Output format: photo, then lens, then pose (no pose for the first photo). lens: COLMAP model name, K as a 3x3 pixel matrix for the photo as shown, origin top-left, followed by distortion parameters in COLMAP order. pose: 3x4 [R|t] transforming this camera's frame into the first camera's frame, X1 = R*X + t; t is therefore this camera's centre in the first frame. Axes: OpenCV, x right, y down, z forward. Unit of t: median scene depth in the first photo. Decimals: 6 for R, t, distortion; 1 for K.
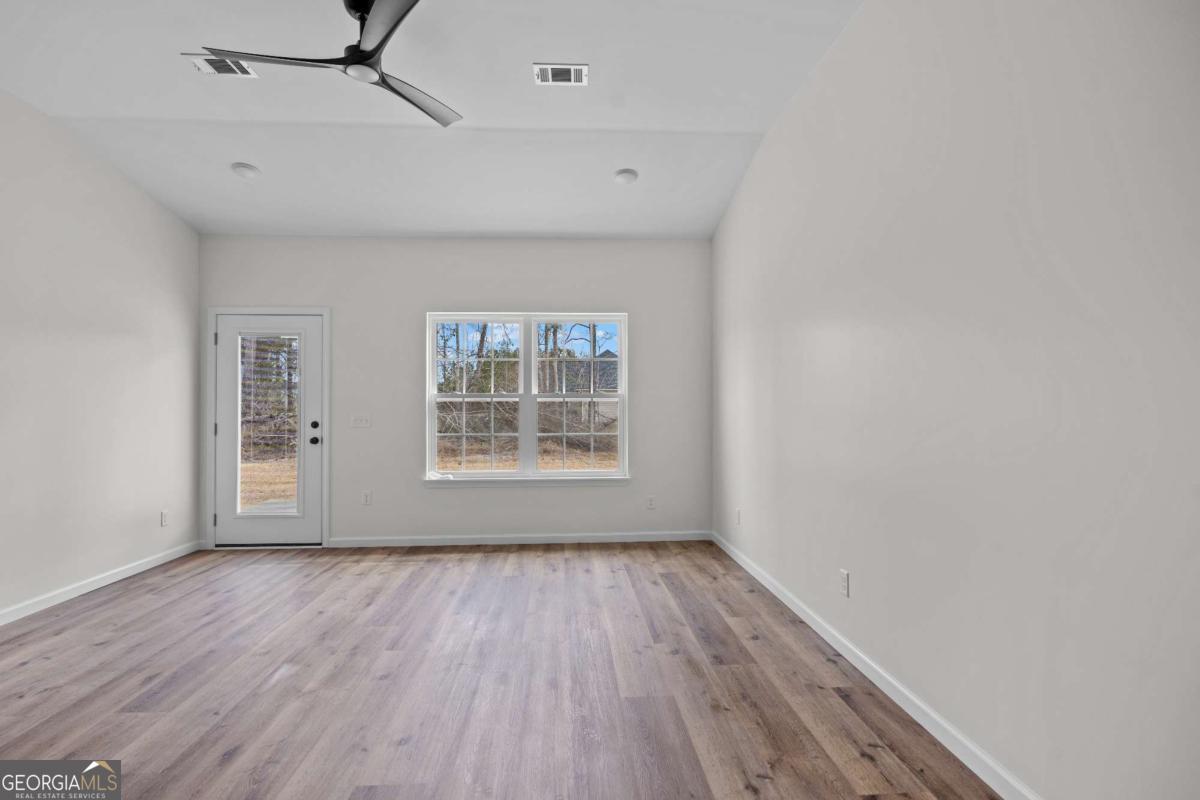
lens RADIAL K [[577.7, 0, 595.7], [0, 577.7, 402.2], [0, 0, 1]] dist [-0.001405, 0.000279]
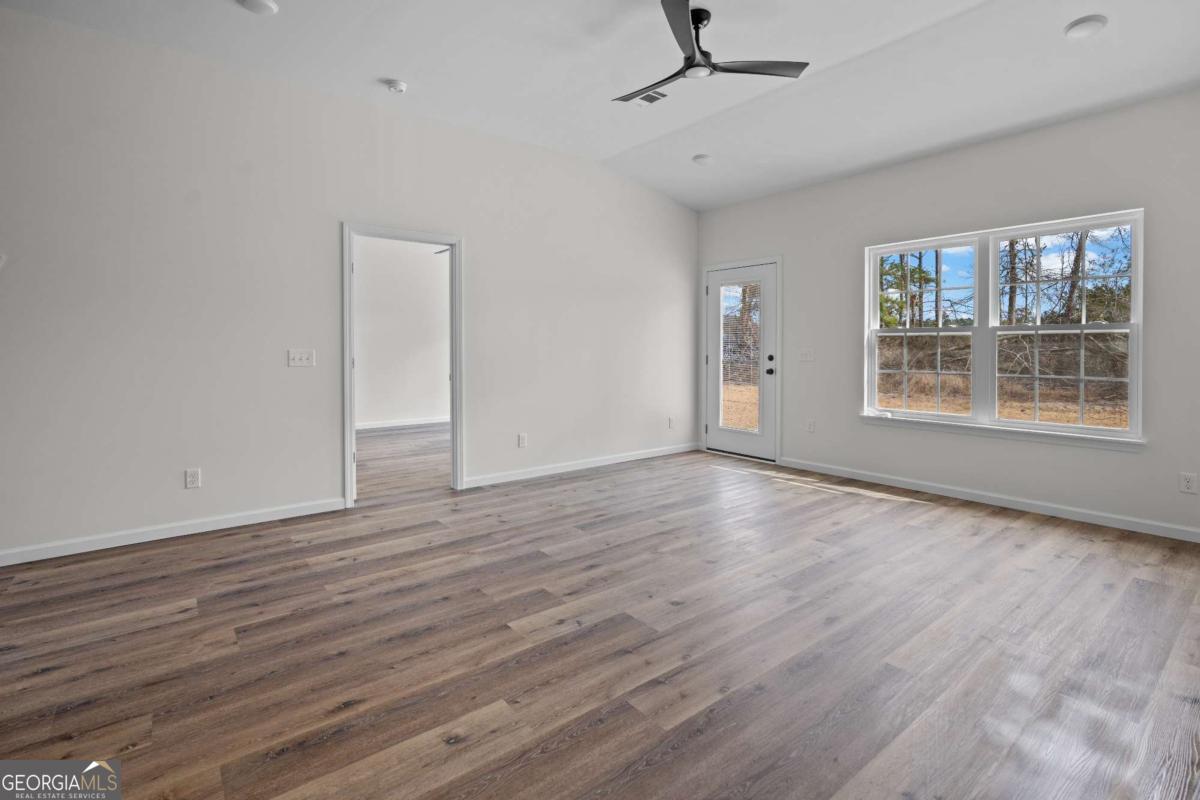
lens RADIAL K [[565.0, 0, 596.3], [0, 565.0, 348.0], [0, 0, 1]] dist [0.000470, 0.000209]
pose [[0.572937, 0.006060, -0.819577, 0.302653], [0.007275, 0.999896, 0.012479, 0.003095], [0.819567, -0.013112, 0.572833, 0.075806]]
